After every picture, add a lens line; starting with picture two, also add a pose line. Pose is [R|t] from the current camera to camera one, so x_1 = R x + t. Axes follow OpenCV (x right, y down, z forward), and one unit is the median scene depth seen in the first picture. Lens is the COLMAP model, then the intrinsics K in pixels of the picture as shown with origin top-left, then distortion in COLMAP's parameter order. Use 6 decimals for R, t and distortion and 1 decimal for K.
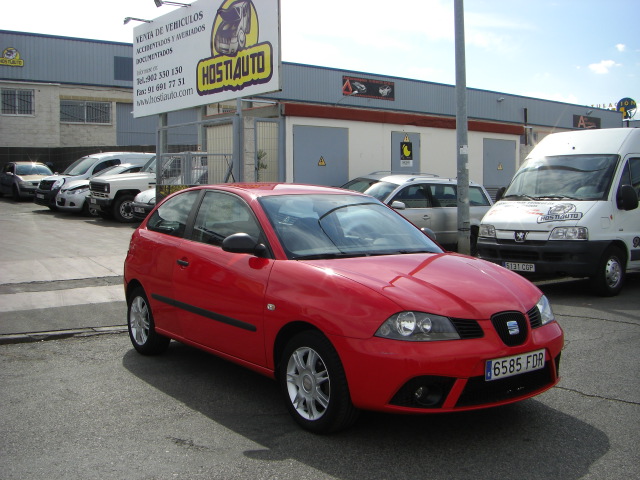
lens RADIAL K [[724.5, 0, 316.2], [0, 724.5, 240.7], [0, 0, 1]] dist [-0.168915, 0.092462]
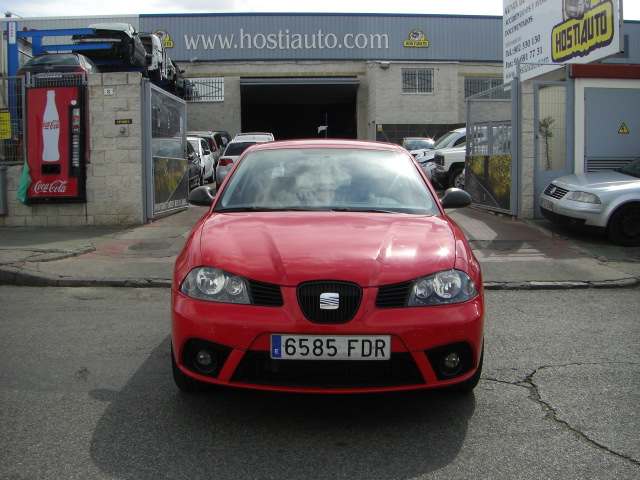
lens RADIAL K [[724.5, 0, 316.2], [0, 724.5, 240.7], [0, 0, 1]] dist [-0.168915, 0.092462]
pose [[0.809910, 0.057617, -0.583718, 0.157930], [-0.041343, 0.998296, 0.041176, 0.004508], [0.585095, -0.009216, 0.810912, 0.071441]]
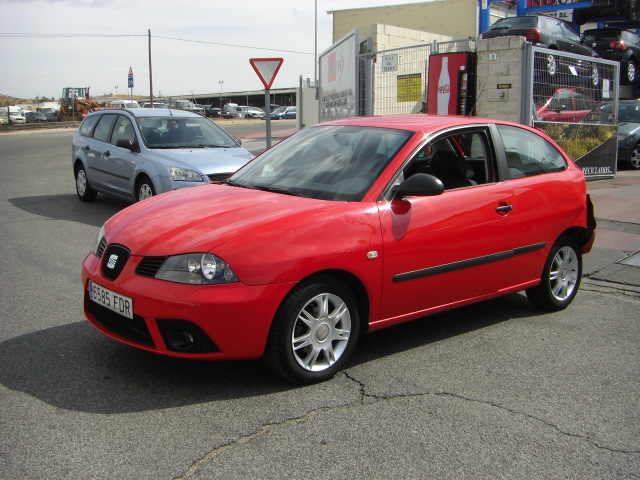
lens RADIAL K [[724.5, 0, 316.2], [0, 724.5, 240.7], [0, 0, 1]] dist [-0.168915, 0.092462]
pose [[0.091441, 0.167031, -0.981702, 0.272488], [-0.080667, 0.983835, 0.159881, -0.018834], [0.992538, 0.064571, 0.103437, 0.252772]]
